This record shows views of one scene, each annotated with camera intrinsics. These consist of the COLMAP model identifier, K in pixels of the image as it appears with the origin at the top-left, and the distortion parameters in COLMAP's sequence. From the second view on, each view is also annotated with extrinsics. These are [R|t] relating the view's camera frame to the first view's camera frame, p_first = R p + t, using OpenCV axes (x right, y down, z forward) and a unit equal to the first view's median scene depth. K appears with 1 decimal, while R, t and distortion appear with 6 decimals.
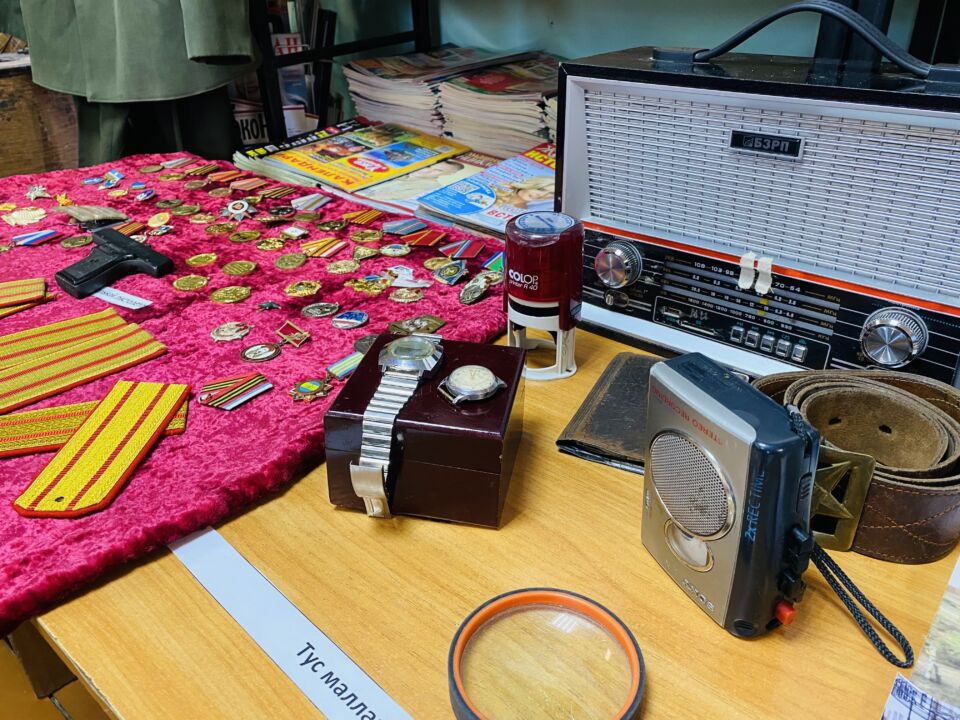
lens RADIAL K [[713.5, 0, 480.0], [0, 713.5, 360.0], [0, 0, 1]] dist [0.057244, -0.144519]
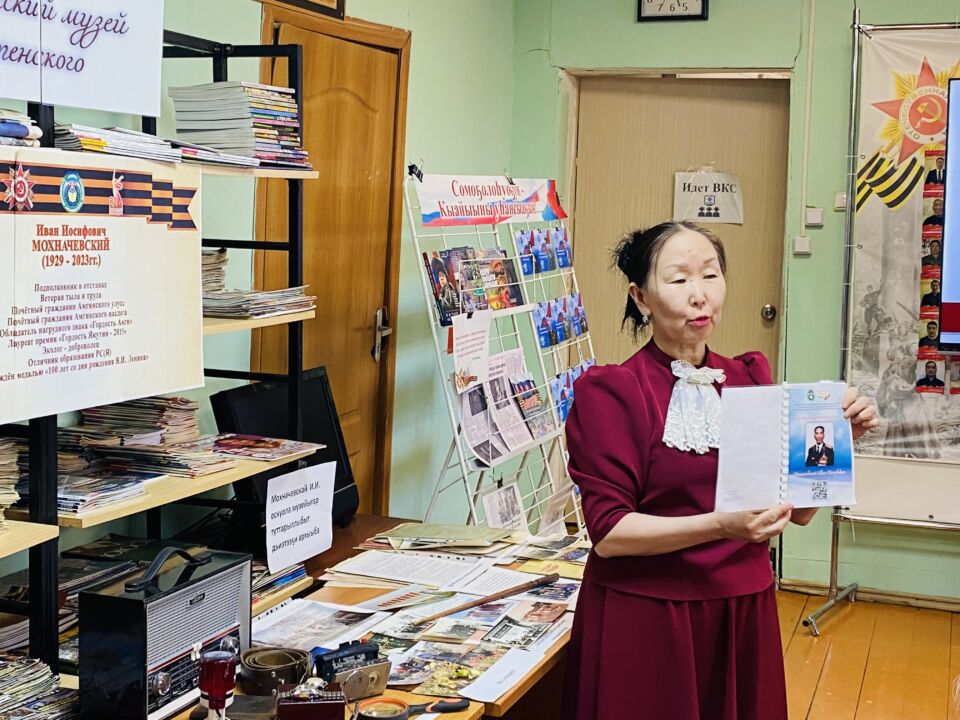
lens RADIAL K [[1421.5, 0, 480.0], [0, 1421.5, 360.0], [0, 0, 1]] dist [0.147986, -0.094686]
pose [[-0.351107, -0.083326, 0.932620, -4.151946], [0.434572, 0.867756, 0.241136, -1.643638], [-0.829380, 0.489955, -0.268464, 1.012754]]
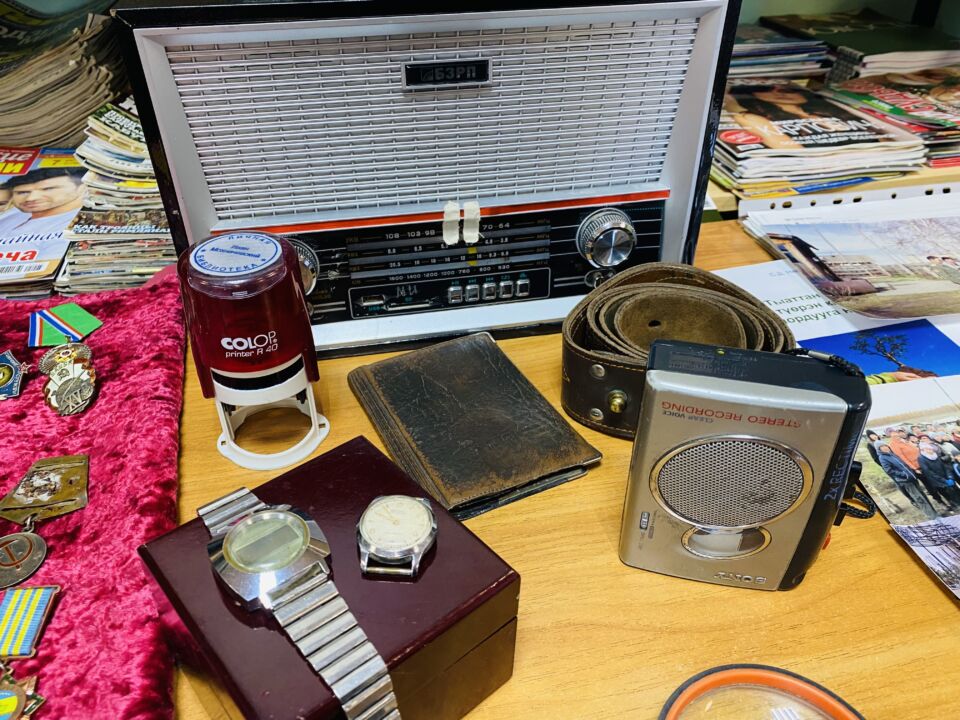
lens RADIAL K [[713.5, 0, 480.0], [0, 713.5, 360.0], [0, 0, 1]] dist [0.057244, -0.144519]
pose [[0.614771, -0.446561, 0.650108, -0.241086], [0.384338, 0.889401, 0.247486, -0.177527], [-0.688725, 0.097714, 0.718408, 0.367796]]
